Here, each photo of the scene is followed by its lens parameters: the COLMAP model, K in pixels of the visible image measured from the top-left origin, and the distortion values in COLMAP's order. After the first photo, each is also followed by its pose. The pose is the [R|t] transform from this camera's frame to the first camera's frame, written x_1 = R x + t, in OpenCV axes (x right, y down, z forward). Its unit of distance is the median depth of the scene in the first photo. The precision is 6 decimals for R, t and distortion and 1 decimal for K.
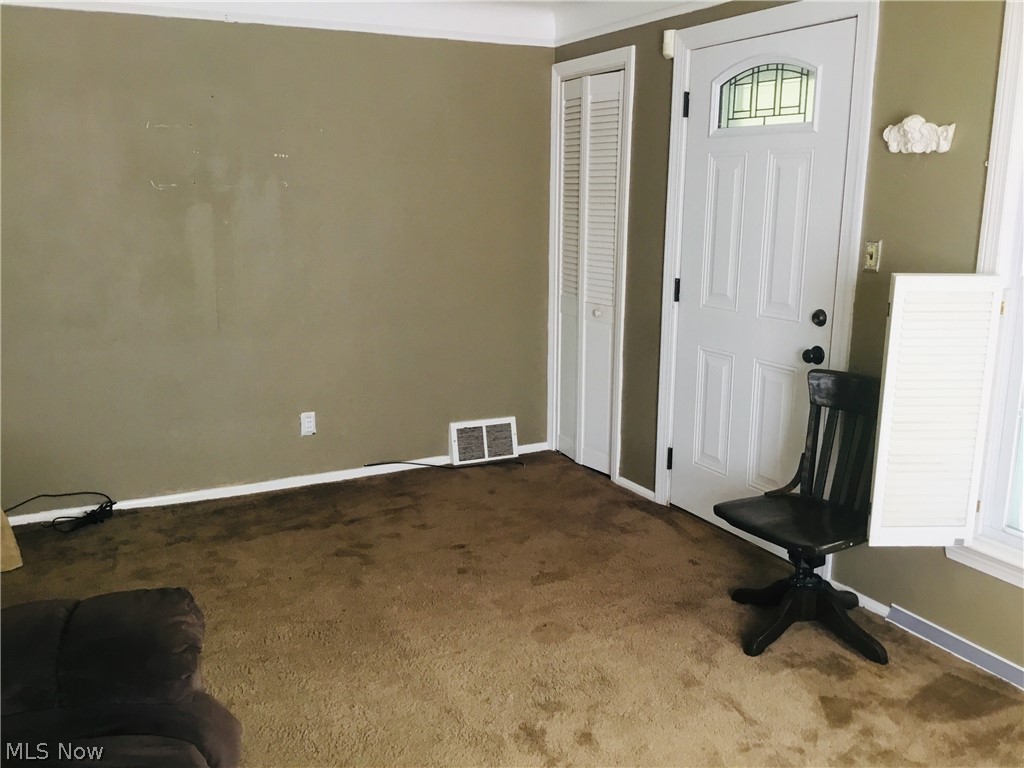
lens RADIAL K [[904.3, 0, 512.0], [0, 904.3, 384.0], [0, 0, 1]] dist [0.006527, -0.000134]
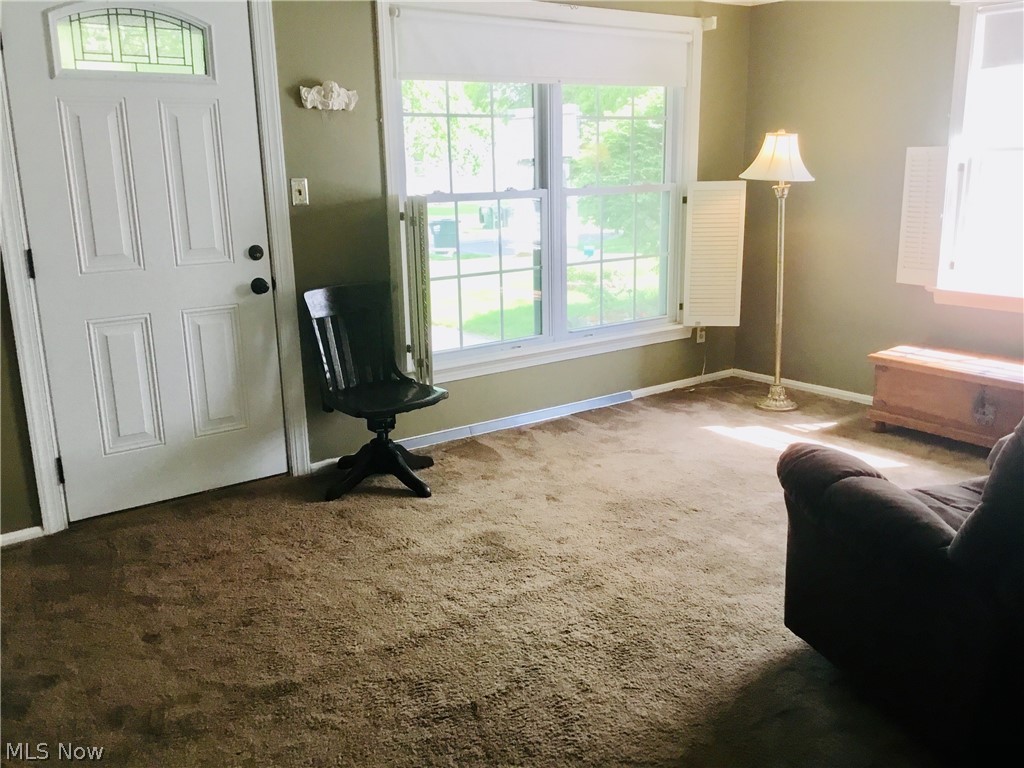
lens RADIAL K [[931.5, 0, 512.0], [0, 931.5, 384.0], [0, 0, 1]] dist [-0.003140, -0.008782]
pose [[-0.166915, -0.236371, 0.957219, -0.857897], [0.224811, 0.936142, 0.270367, -0.160308], [-0.960000, 0.260322, -0.103117, 0.845206]]
